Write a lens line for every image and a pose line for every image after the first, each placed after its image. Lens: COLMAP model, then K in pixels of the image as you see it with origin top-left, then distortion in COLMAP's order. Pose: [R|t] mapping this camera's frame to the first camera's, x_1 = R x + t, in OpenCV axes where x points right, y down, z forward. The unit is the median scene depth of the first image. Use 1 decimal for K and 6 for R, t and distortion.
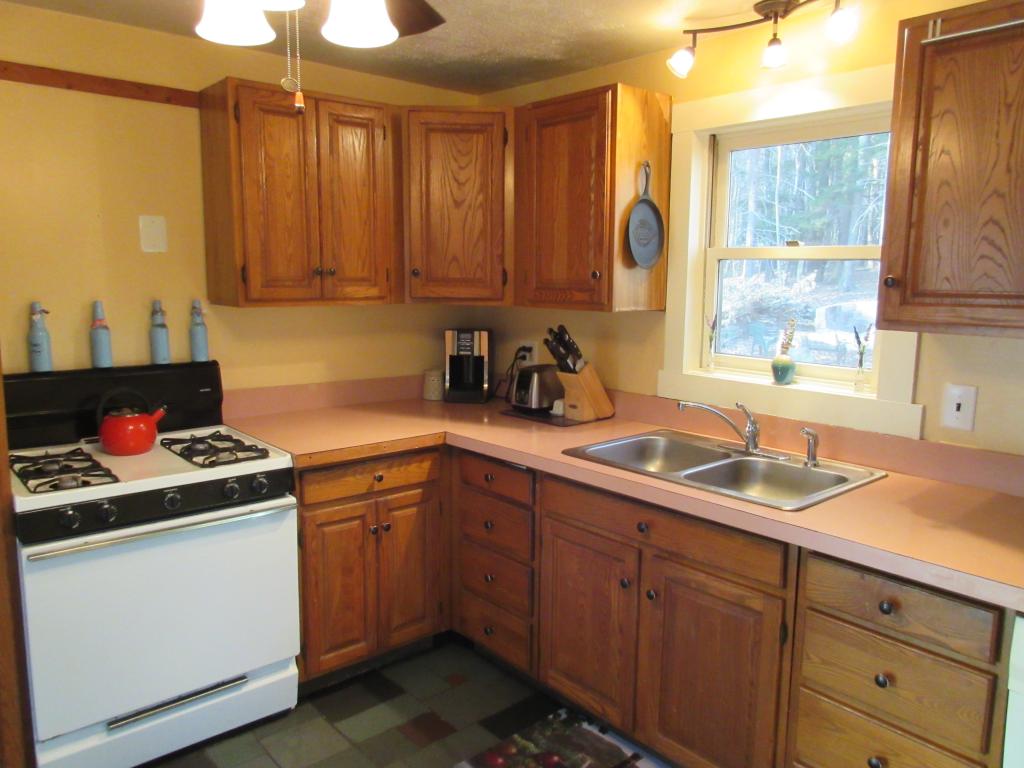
lens RADIAL K [[759.5, 0, 512.2], [0, 759.5, 383.7], [0, 0, 1]] dist [-0.001394, -0.008456]
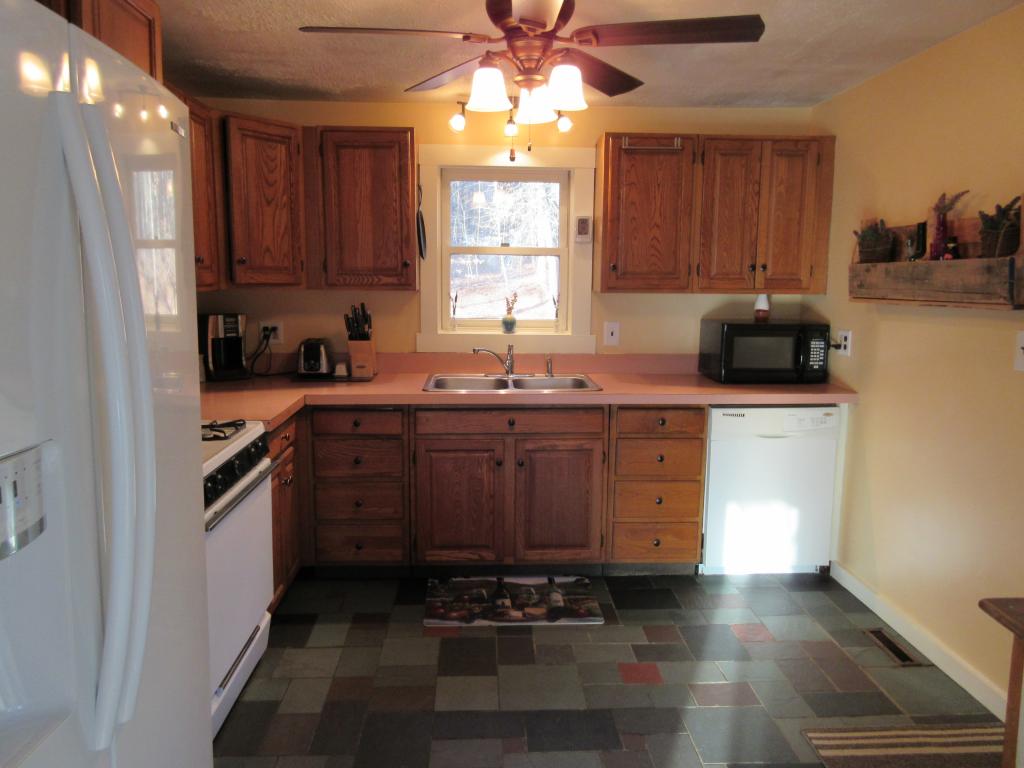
lens RADIAL K [[759.5, 0, 515.9], [0, 759.5, 381.6], [0, 0, 1]] dist [-0.001394, -0.008456]
pose [[0.623179, -0.115474, 0.773507, -0.824613], [0.110614, 0.992111, 0.058991, 0.008624], [-0.774217, 0.048799, 0.631036, -0.009258]]
